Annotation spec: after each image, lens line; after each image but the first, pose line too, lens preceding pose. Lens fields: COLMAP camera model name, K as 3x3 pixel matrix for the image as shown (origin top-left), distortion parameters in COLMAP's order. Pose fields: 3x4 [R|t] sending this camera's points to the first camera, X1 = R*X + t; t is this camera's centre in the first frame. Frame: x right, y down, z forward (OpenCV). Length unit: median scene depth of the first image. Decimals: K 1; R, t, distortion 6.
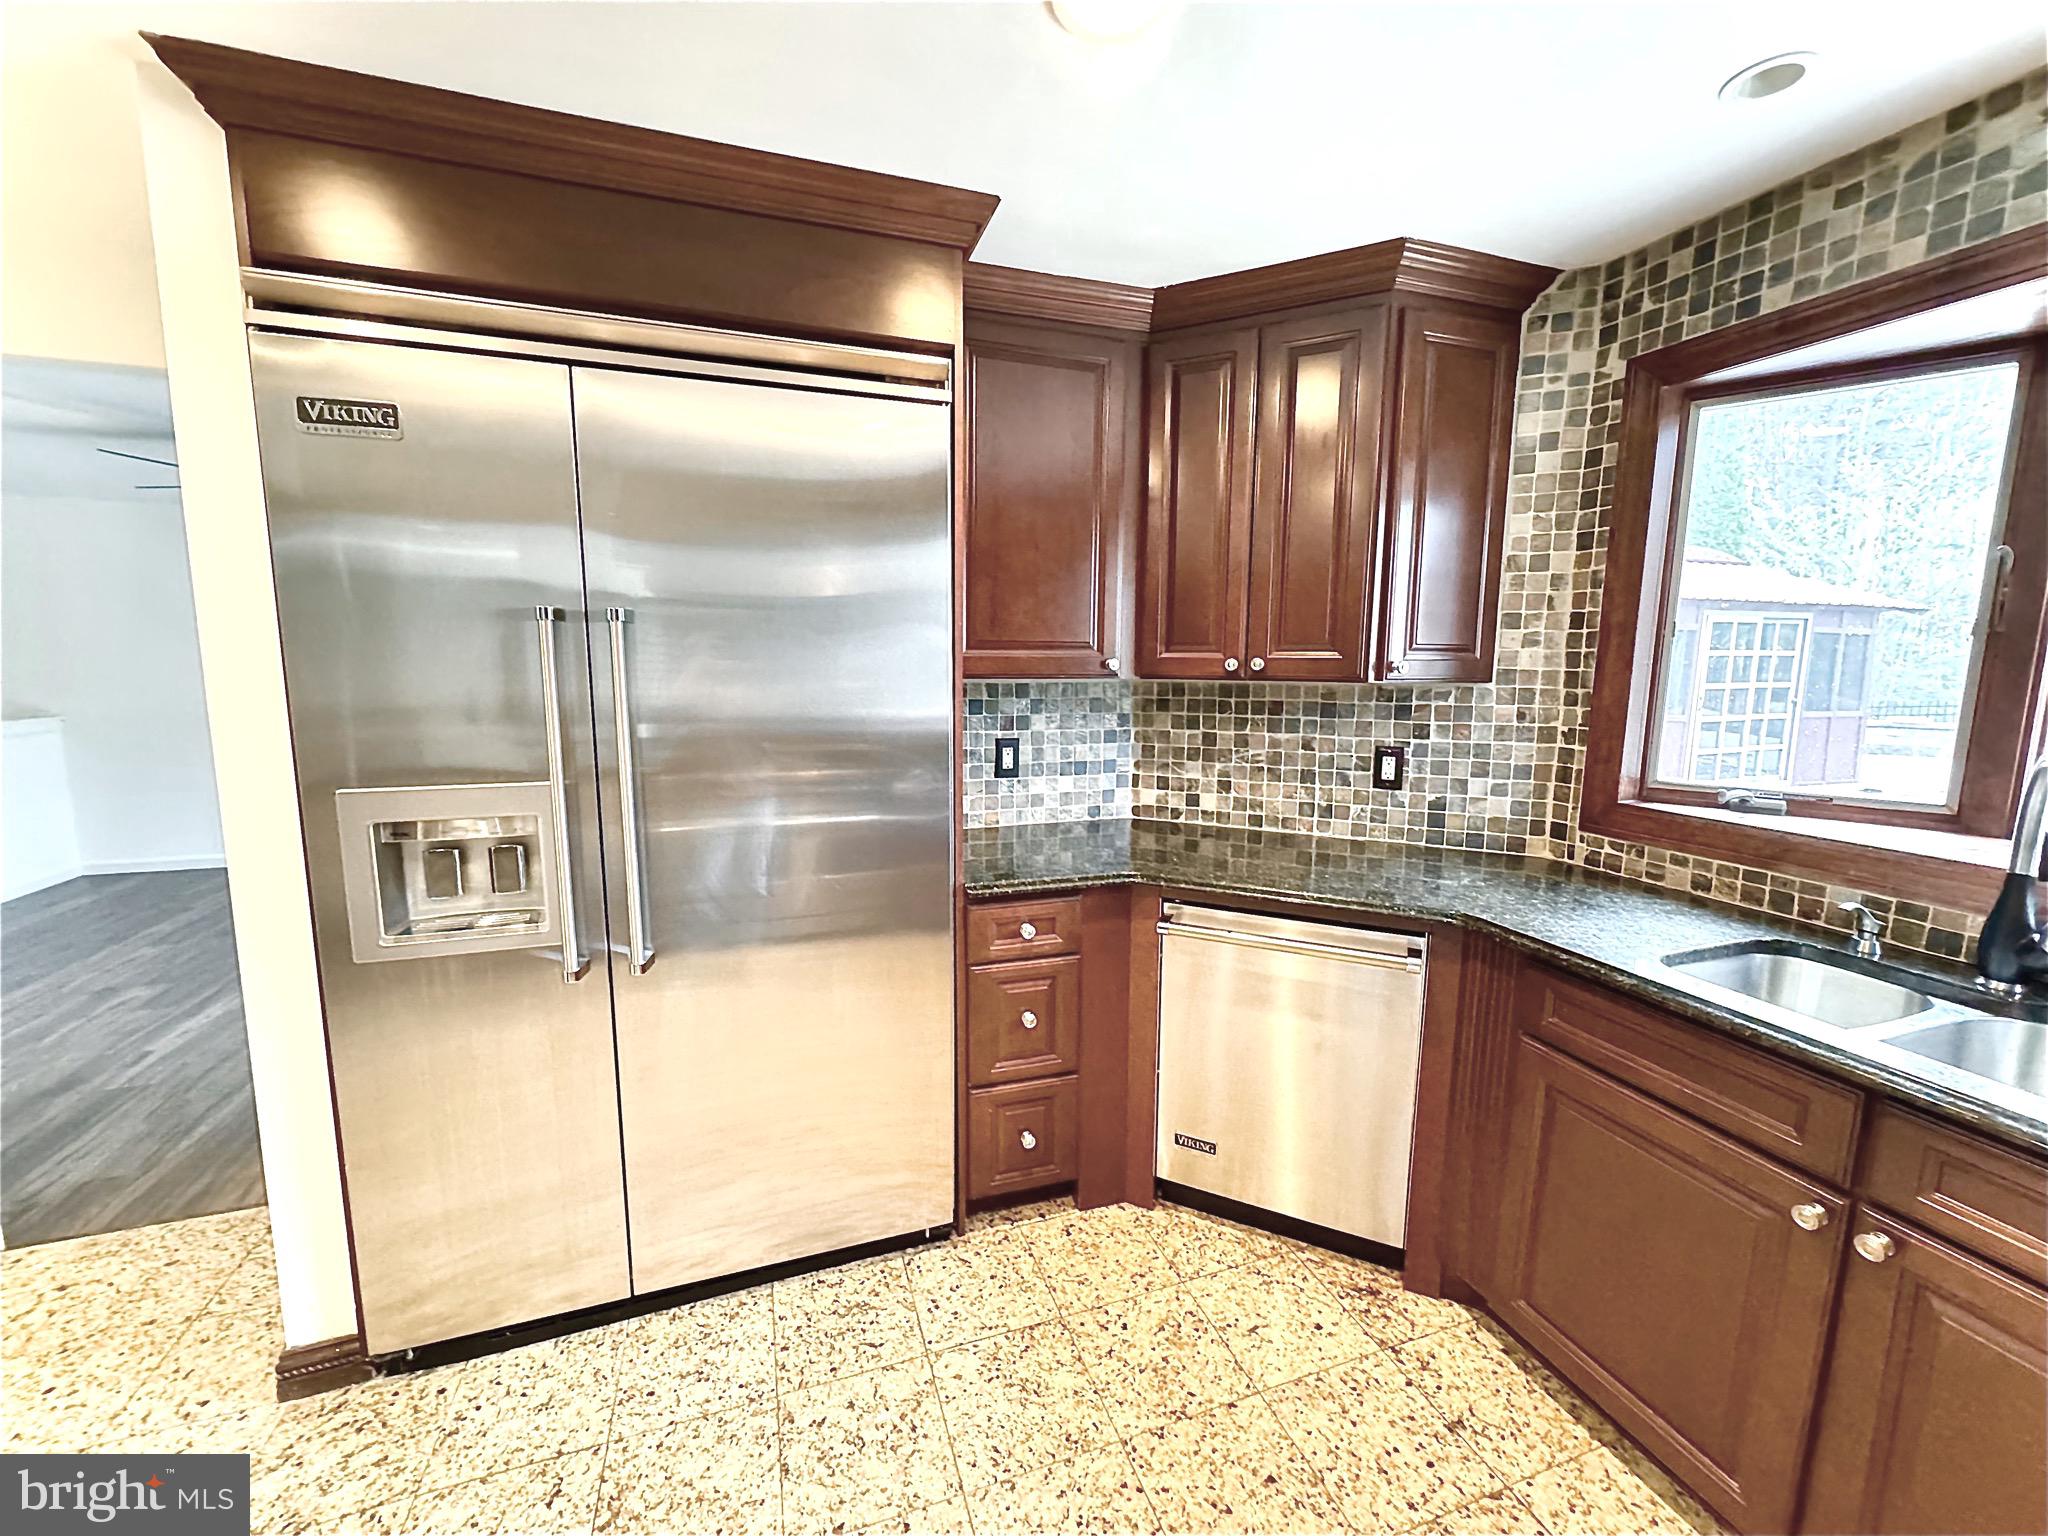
lens RADIAL K [[815.8, 0, 1022.7], [0, 815.8, 769.8], [0, 0, 1]] dist [-0.003101, 0.000457]
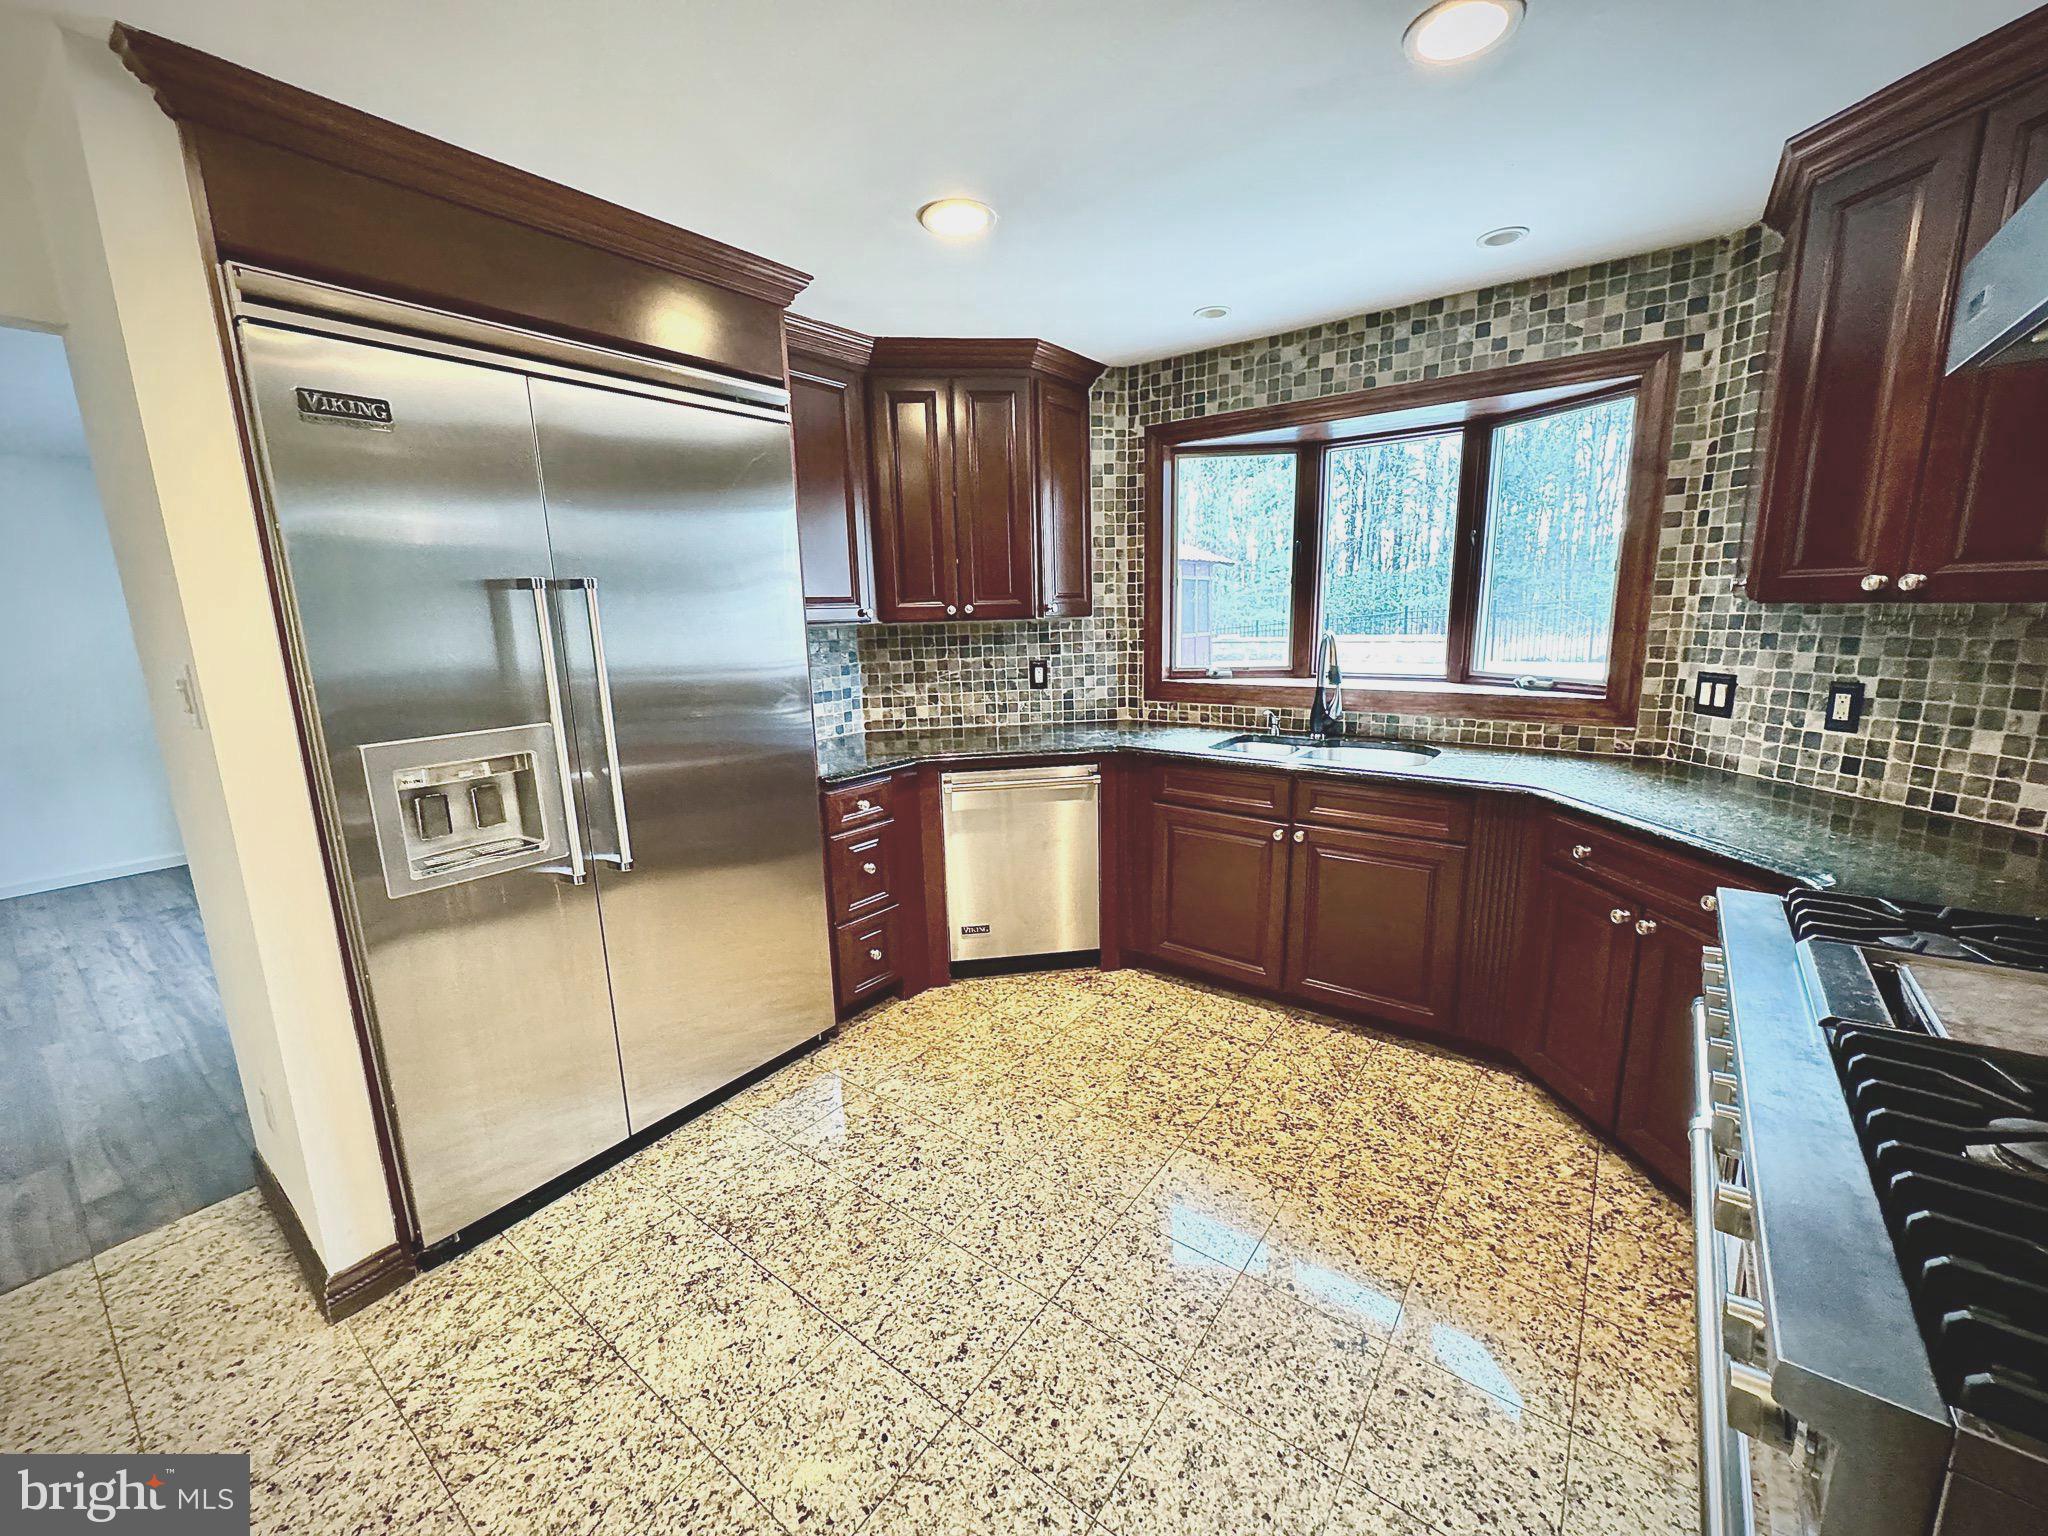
lens RADIAL K [[815.8, 0, 1025.2], [0, 815.8, 768.9], [0, 0, 1]] dist [-0.003101, 0.000457]
pose [[0.826227, -0.139247, 0.545856, -0.504676], [0.108845, 0.990170, 0.087839, 0.041006], [-0.552722, -0.013162, 0.833262, -0.313167]]
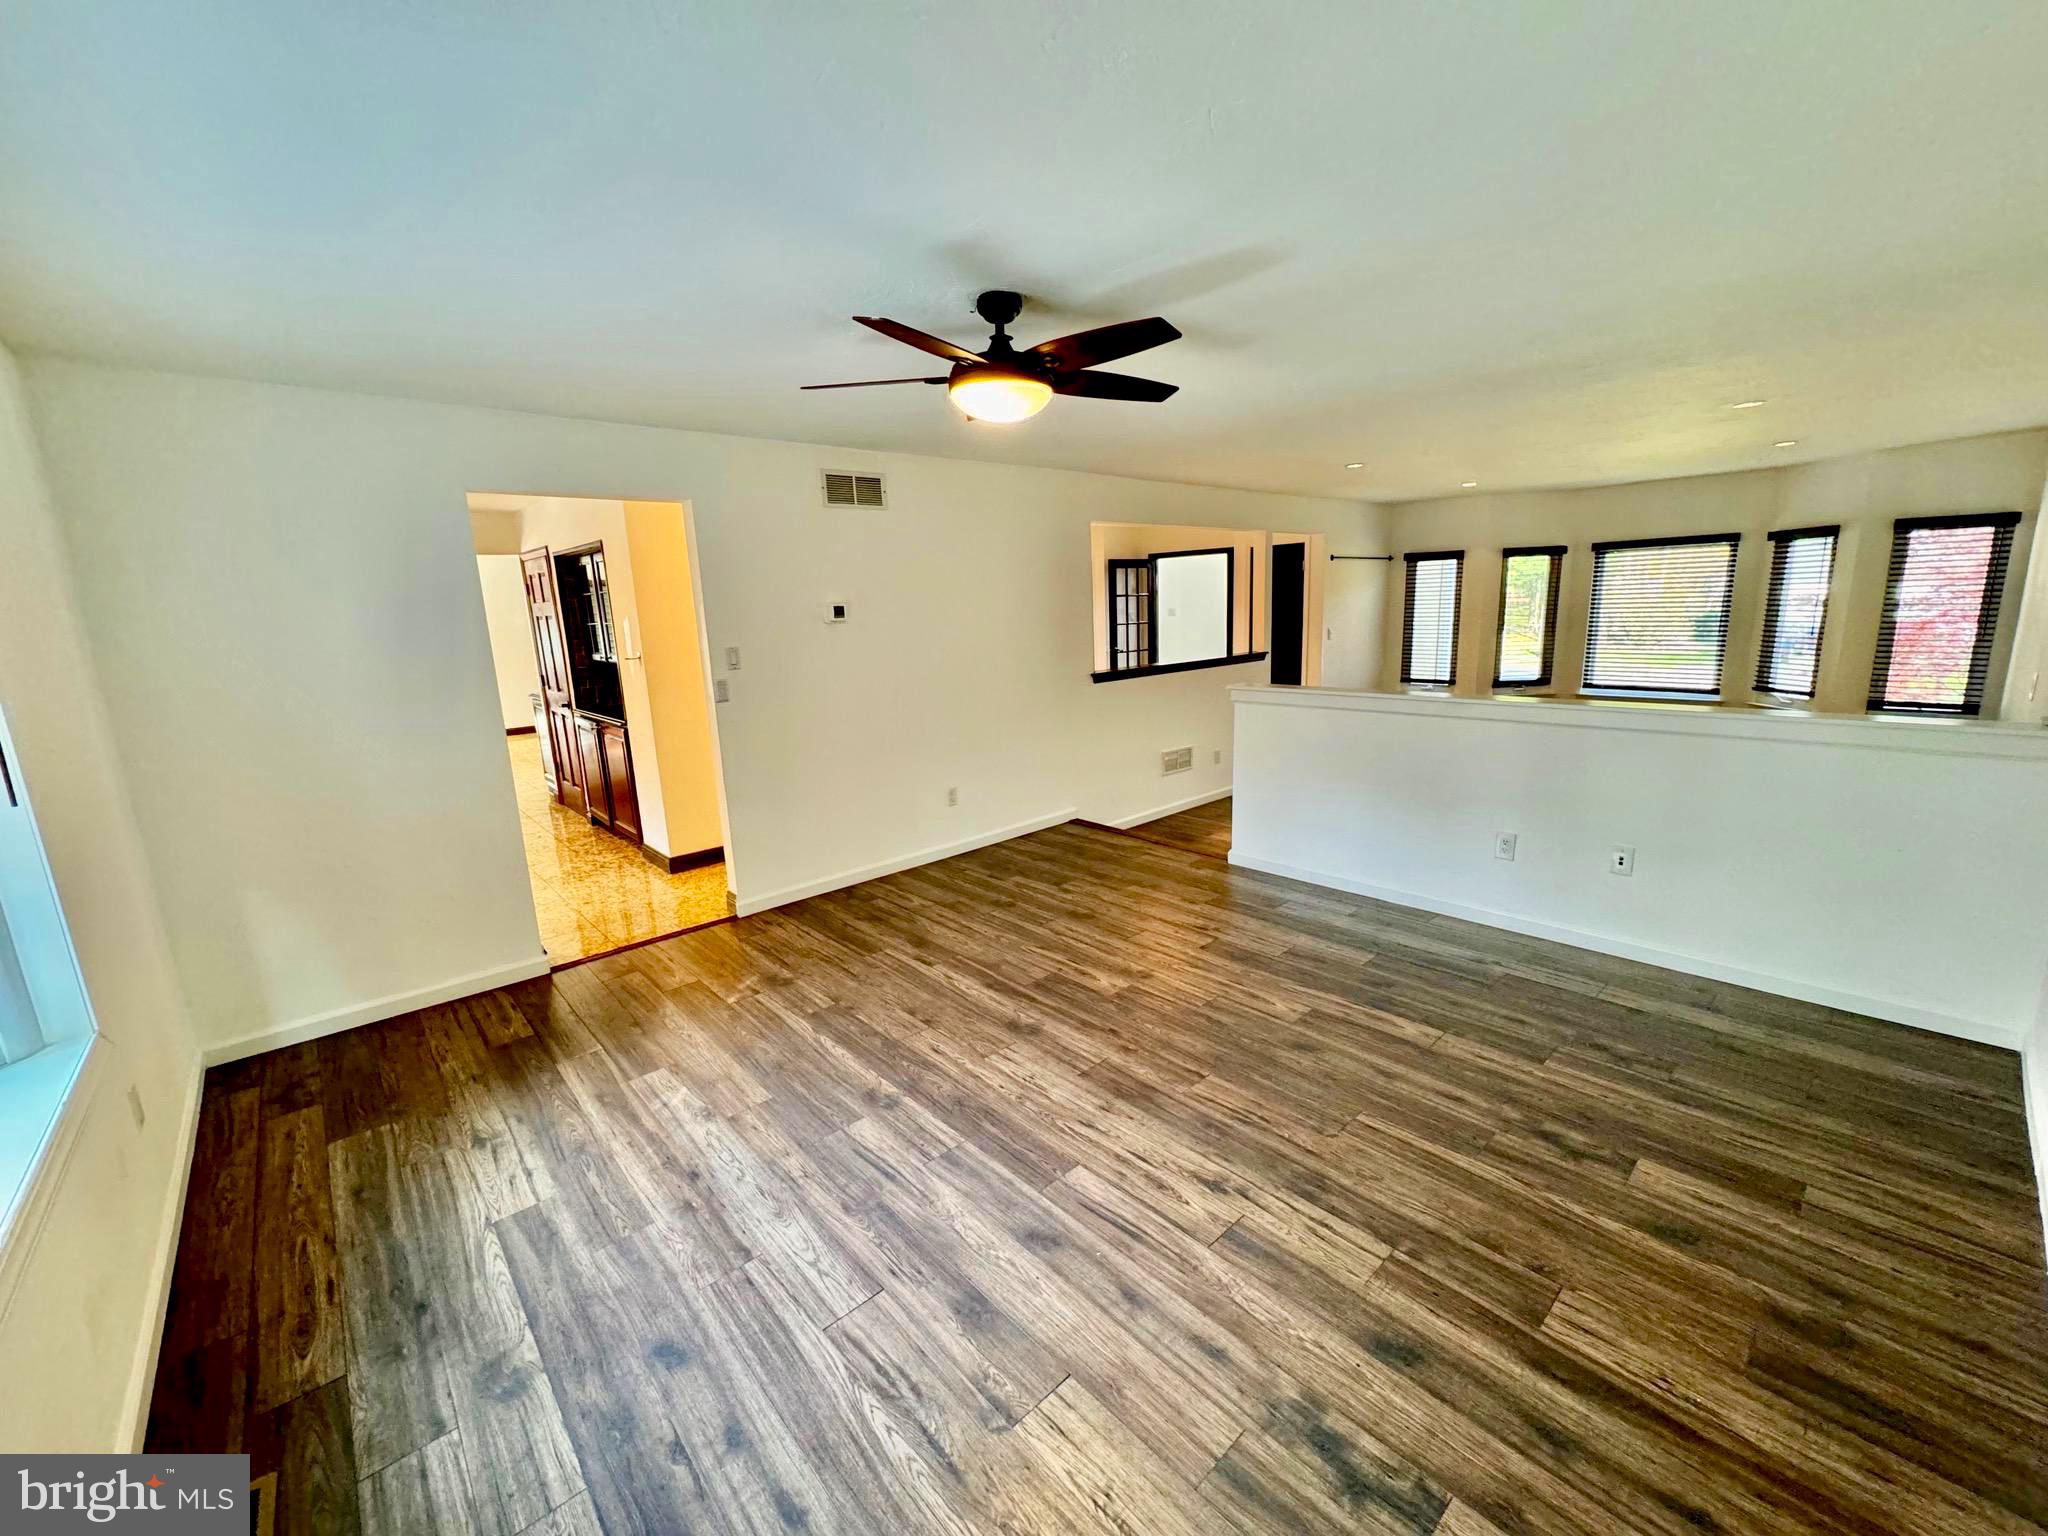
lens RADIAL K [[815.8, 0, 1025.5], [0, 815.8, 772.1], [0, 0, 1]] dist [-0.003101, 0.000457]
pose [[-0.916995, 0.115745, -0.381737, -1.166600], [-0.014901, 0.946370, 0.322740, -0.466956], [0.398620, 0.301639, -0.866092, 3.019061]]
